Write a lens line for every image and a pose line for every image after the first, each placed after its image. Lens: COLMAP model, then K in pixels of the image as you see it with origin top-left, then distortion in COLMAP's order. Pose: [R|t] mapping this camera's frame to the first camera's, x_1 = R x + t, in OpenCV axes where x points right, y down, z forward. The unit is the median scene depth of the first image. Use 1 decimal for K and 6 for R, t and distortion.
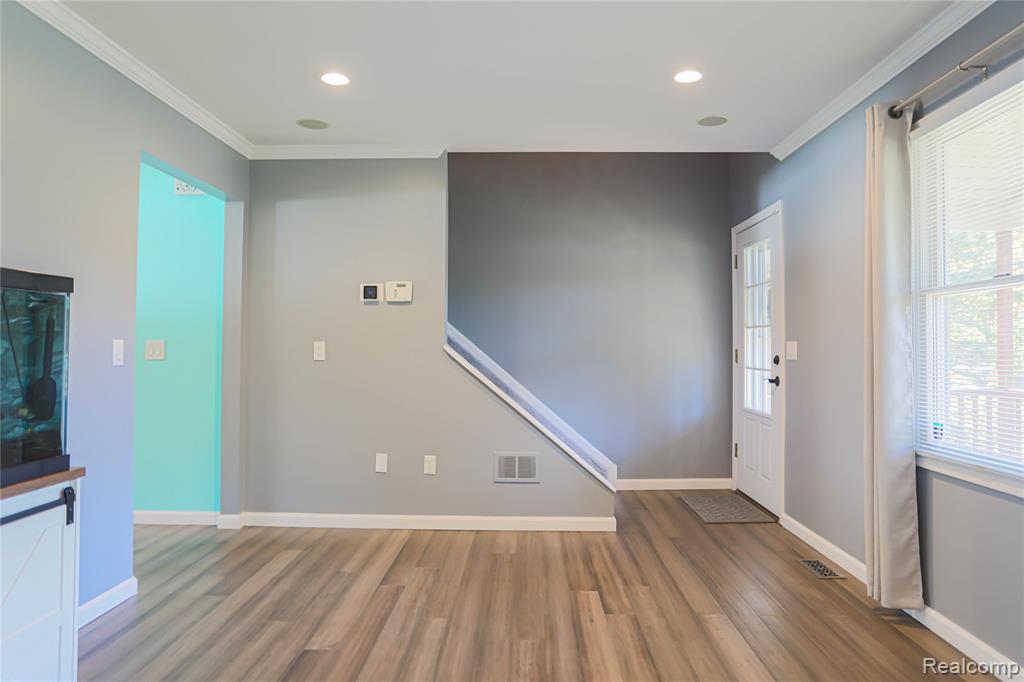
lens RADIAL K [[638.1, 0, 520.6], [0, 638.1, 340.3], [0, 0, 1]] dist [-0.052844, 0.001637]
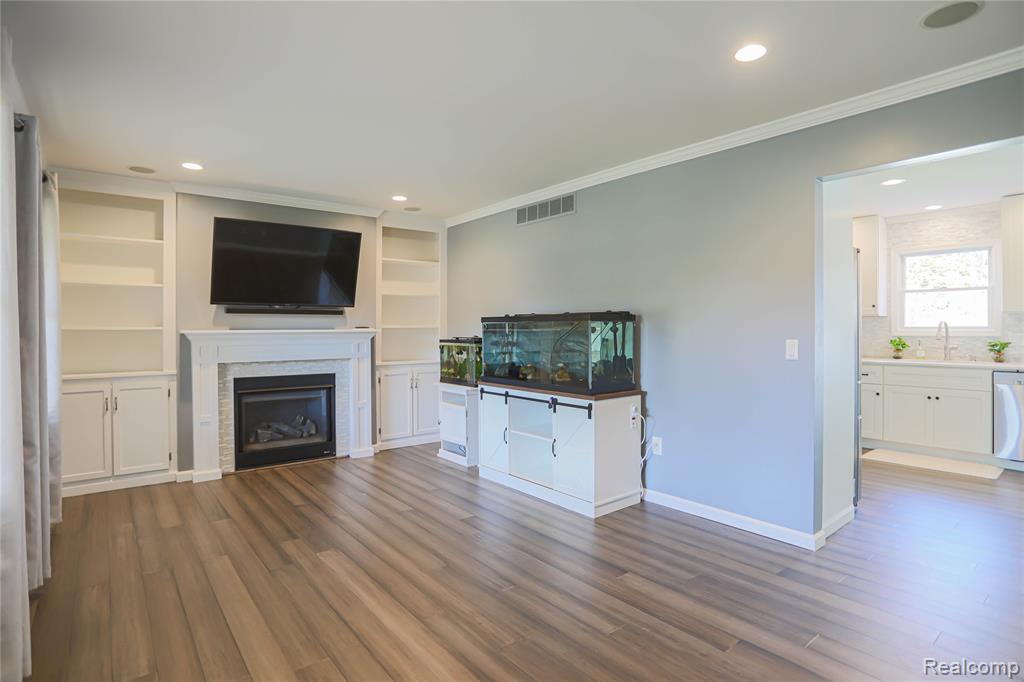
lens RADIAL K [[531.9, 0, 522.1], [0, 531.9, 337.5], [0, 0, 1]] dist [-0.041518, 0.010062]
pose [[-0.766024, 0.011707, -0.642705, 0.508399], [0.012934, 0.999912, 0.002798, -0.015030], [0.642681, -0.006169, -0.766109, 1.584788]]
